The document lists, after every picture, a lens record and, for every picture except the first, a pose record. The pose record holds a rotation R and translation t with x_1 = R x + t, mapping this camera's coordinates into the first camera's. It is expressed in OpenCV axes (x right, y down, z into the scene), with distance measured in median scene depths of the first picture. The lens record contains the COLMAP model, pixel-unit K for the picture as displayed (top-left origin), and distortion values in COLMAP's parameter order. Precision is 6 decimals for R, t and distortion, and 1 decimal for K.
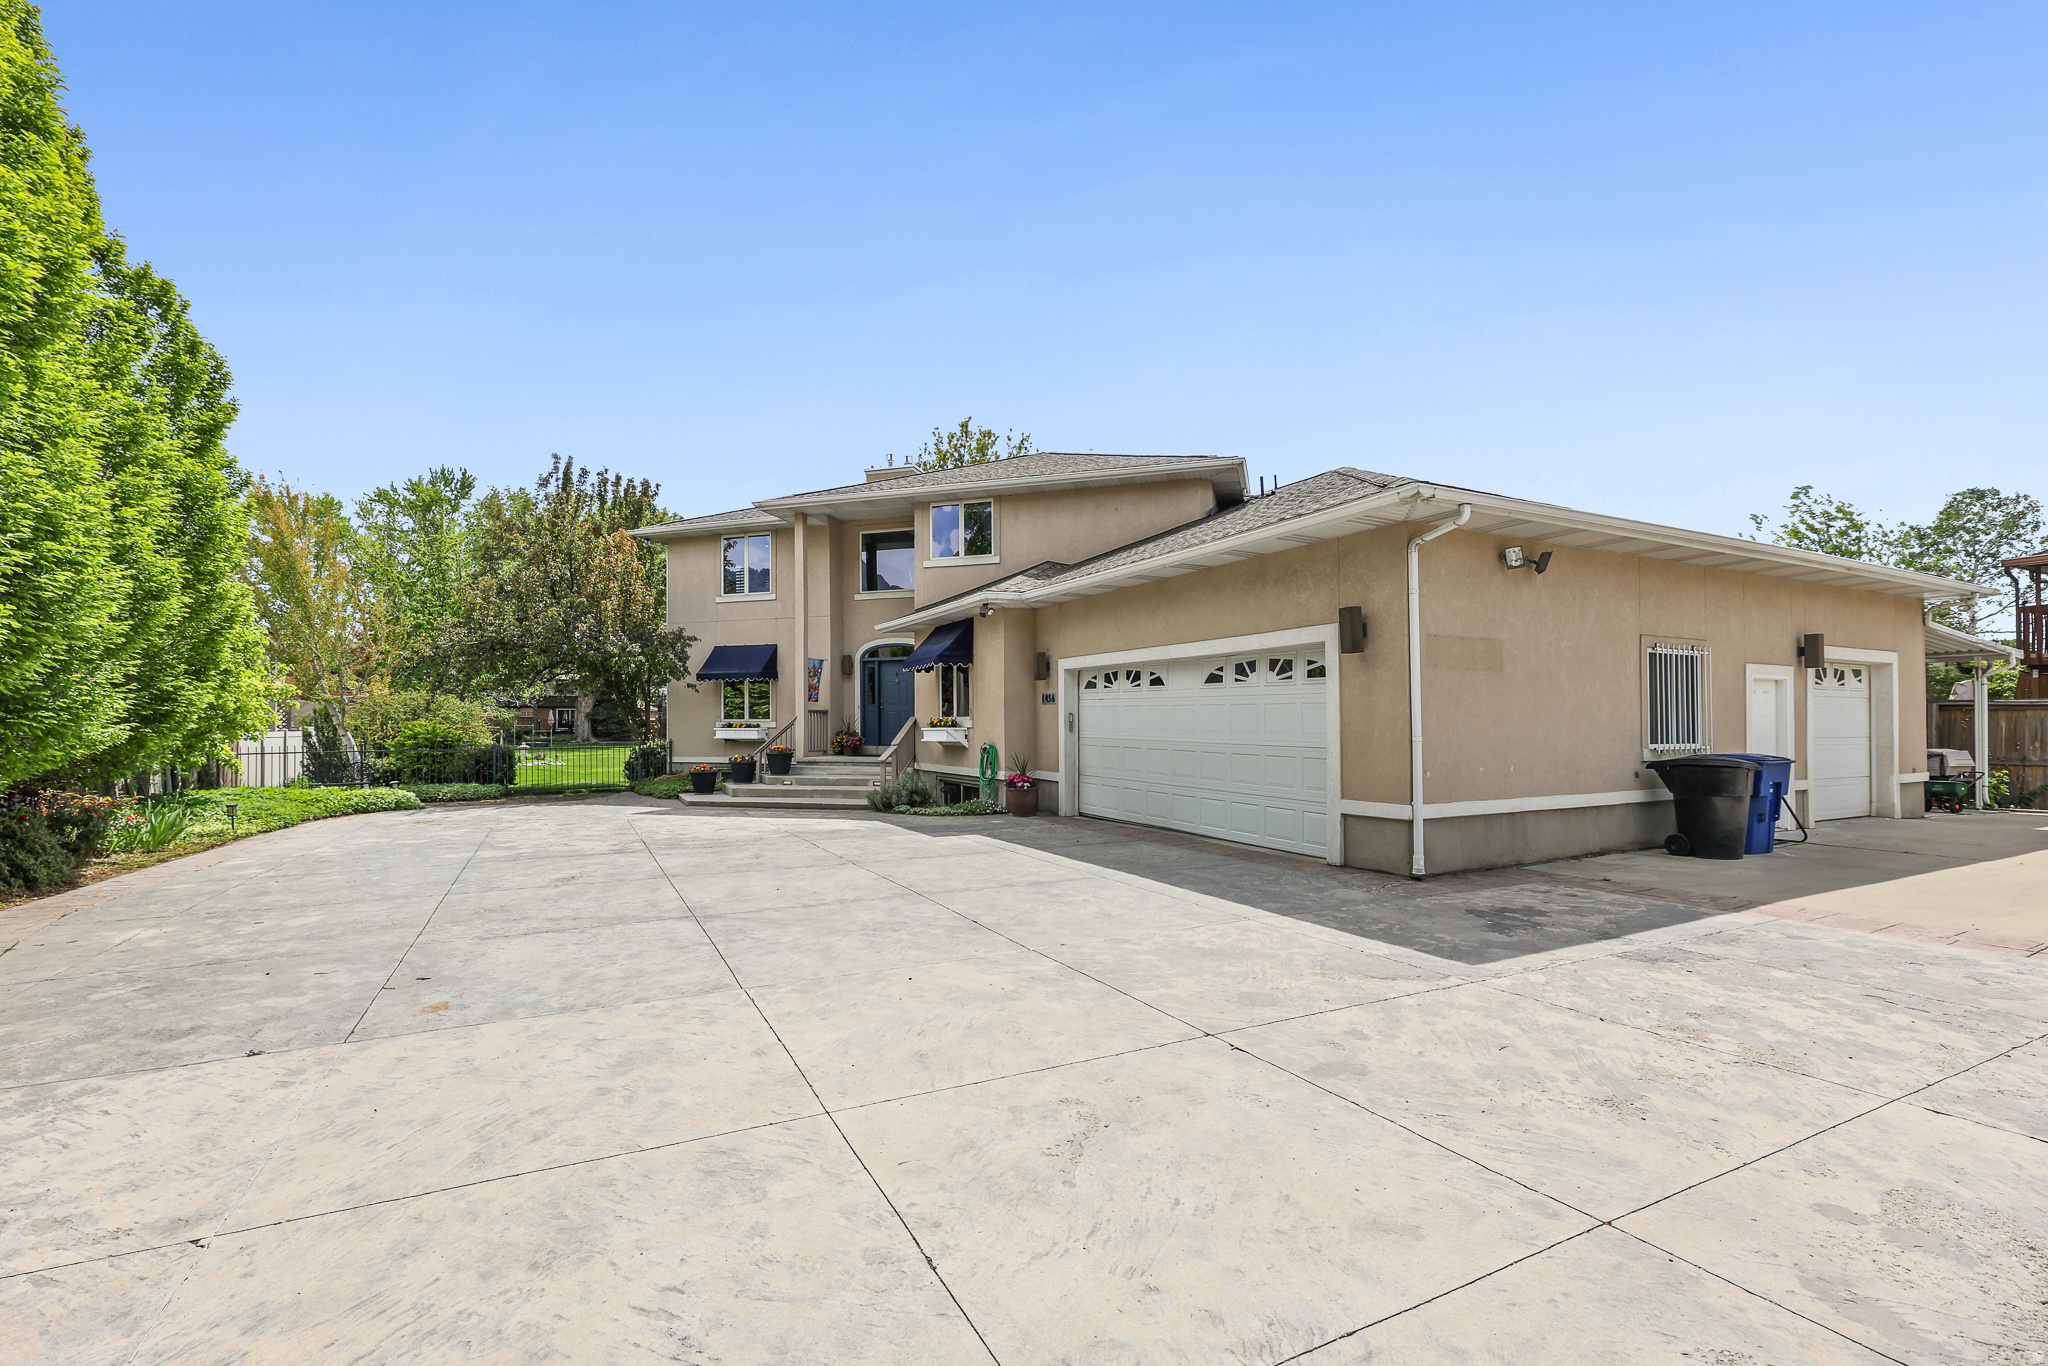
lens RADIAL K [[867.2, 0, 987.9], [0, 867.2, 715.2], [0, 0, 1]] dist [-0.003444, -0.001323]
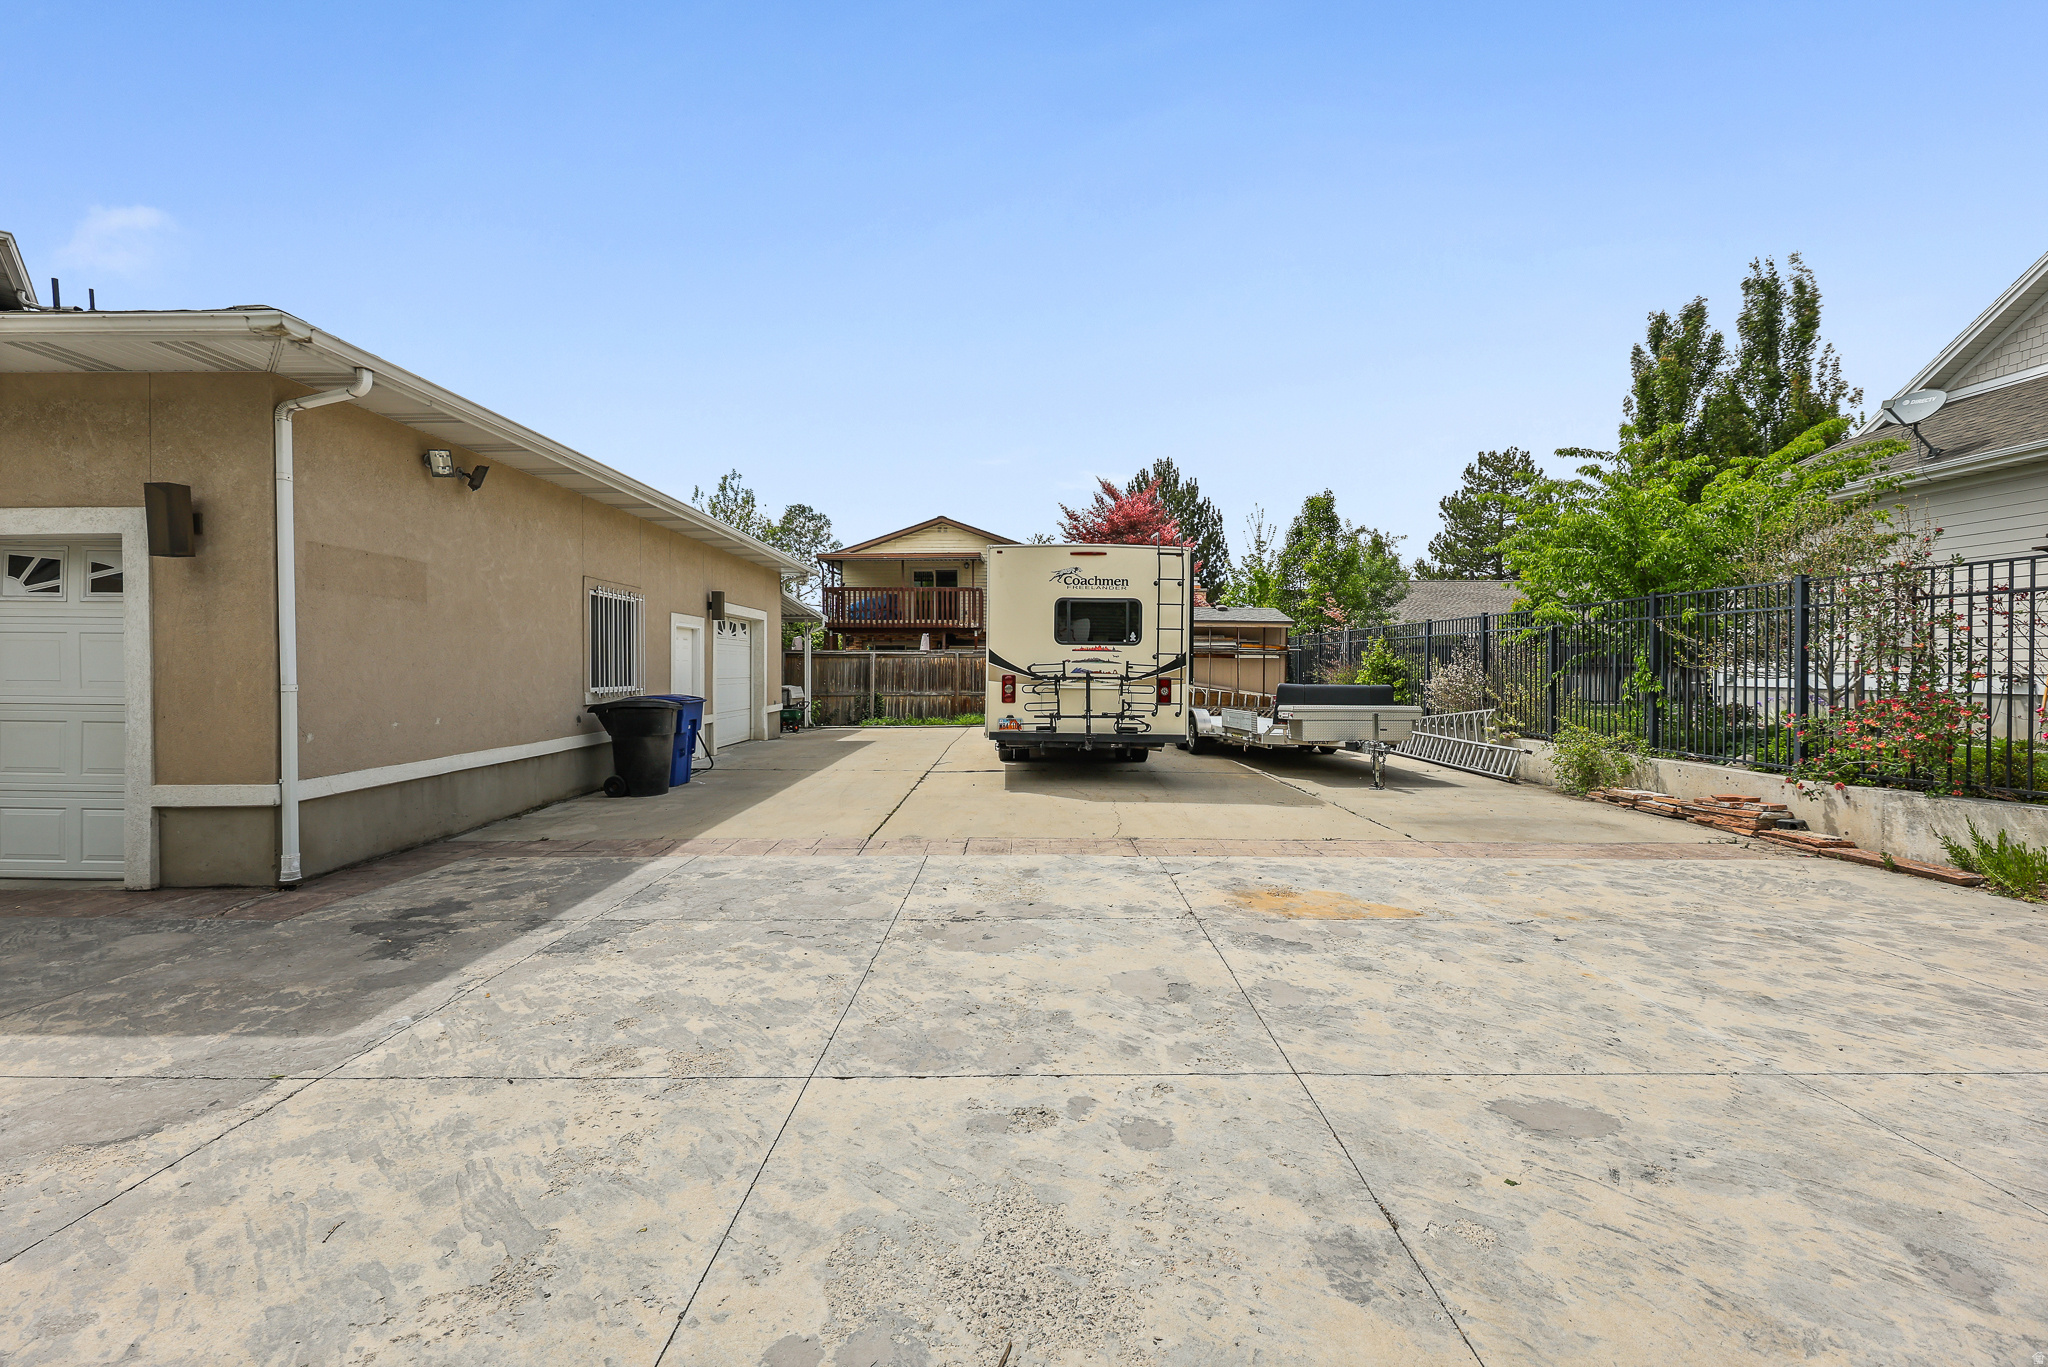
lens RADIAL K [[834.2, 0, 1025.6], [0, 834.2, 671.7], [0, 0, 1]] dist [-0.007165, -0.000424]
pose [[0.430784, -0.003964, 0.902446, 0.125383], [-0.010671, 0.999898, 0.009486, 0.000984], [-0.902392, -0.013716, 0.430698, 0.147802]]
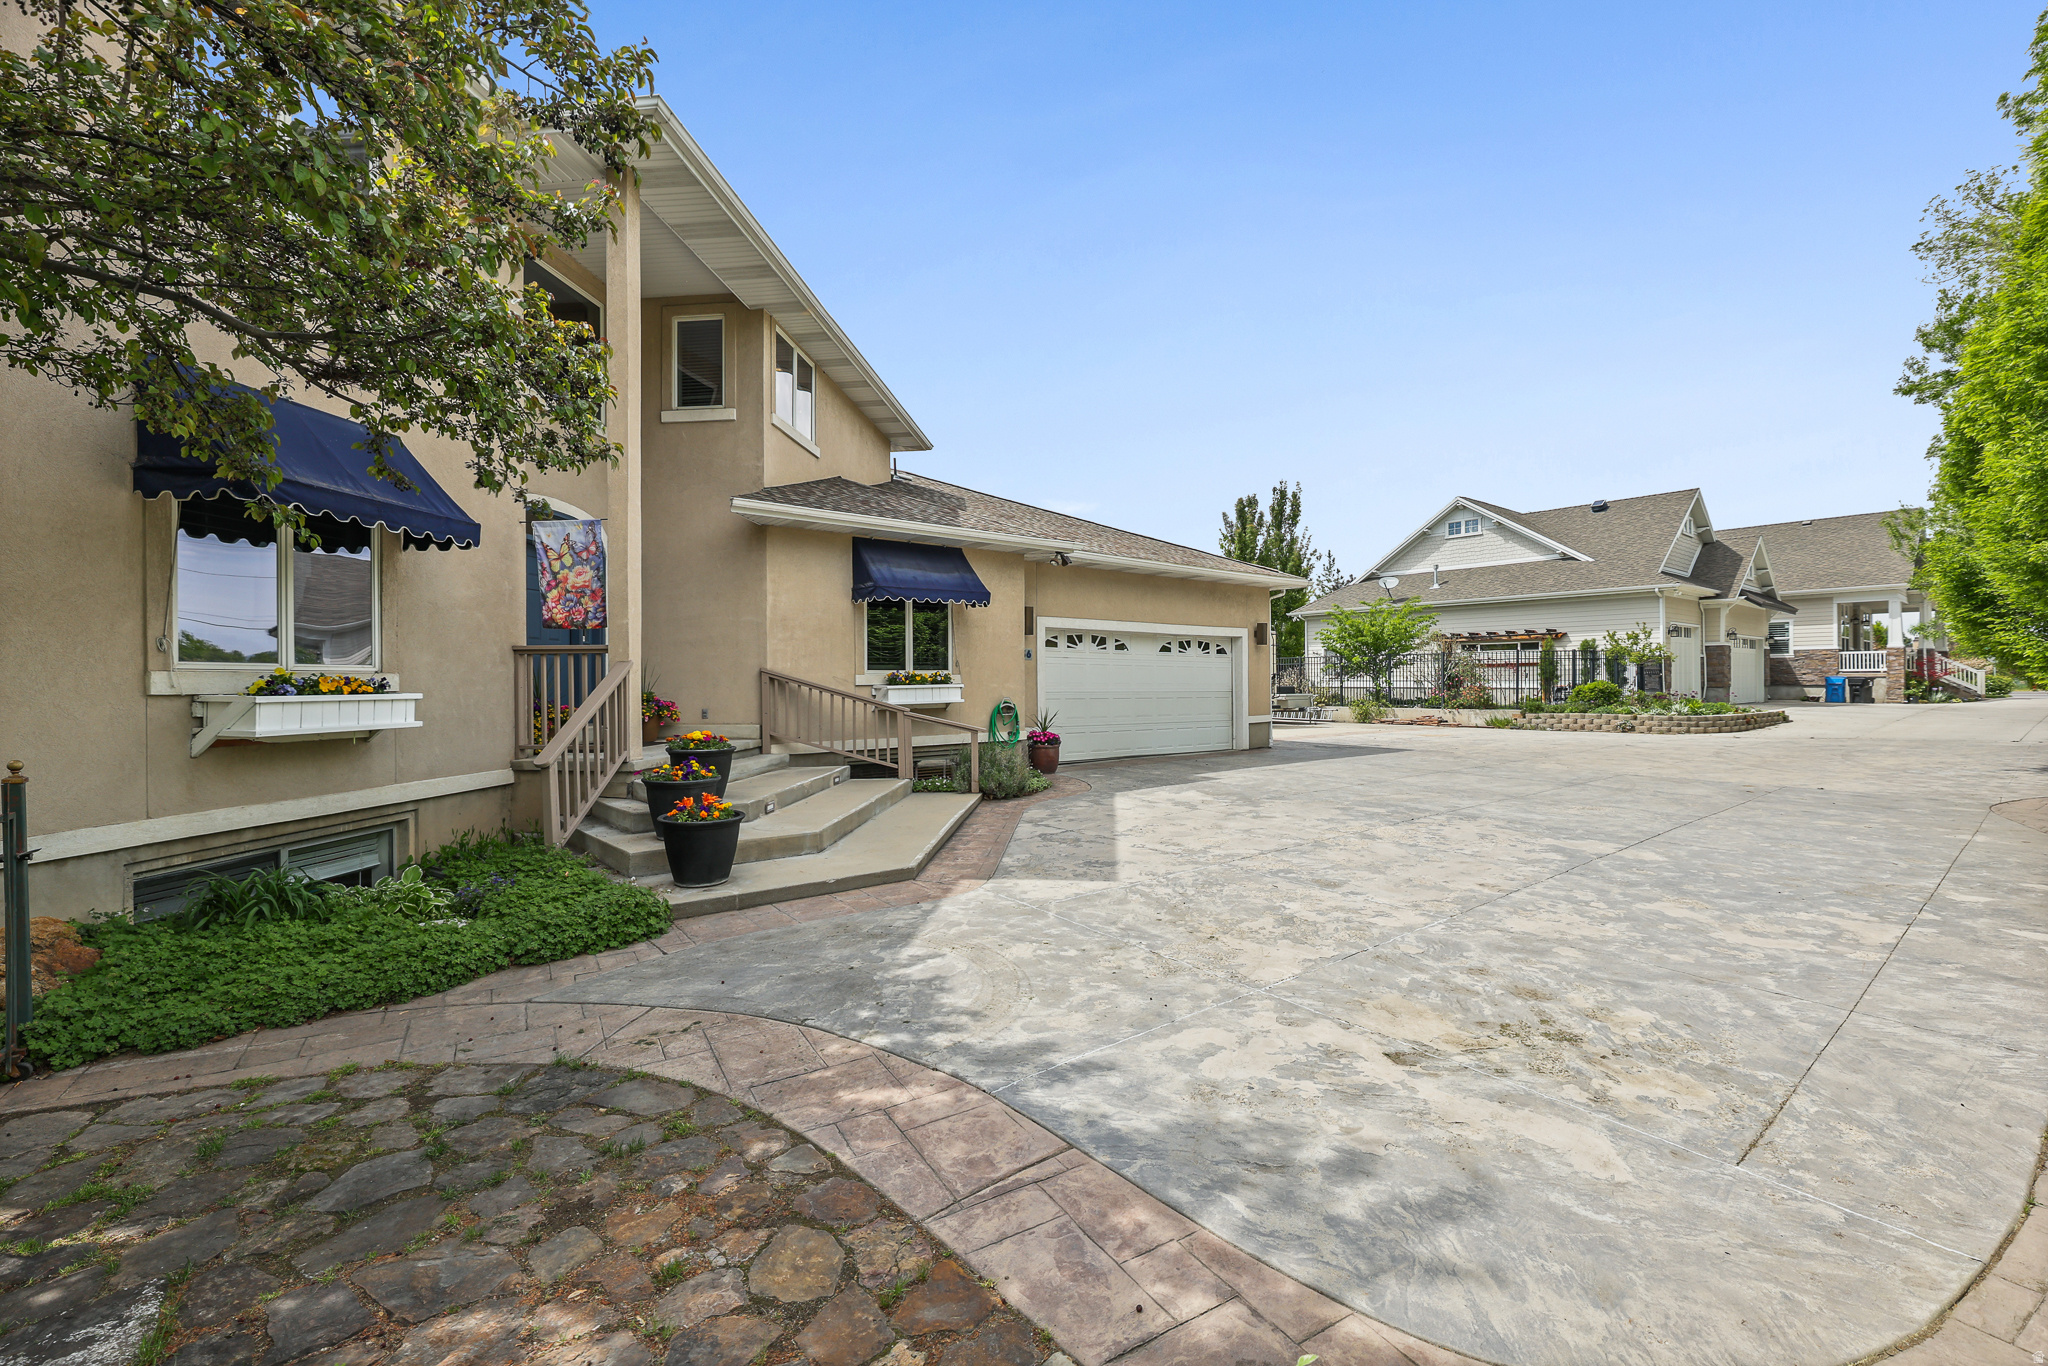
lens RADIAL K [[846.1, 0, 1024.0], [0, 846.1, 683.0], [0, 0, 1]] dist [0.000030, -0.000015]
pose [[-0.215024, 0.001823, 0.976607, -1.313016], [-0.001990, 0.999995, -0.002305, 0.024378], [-0.976607, -0.002439, -0.215019, 1.800674]]
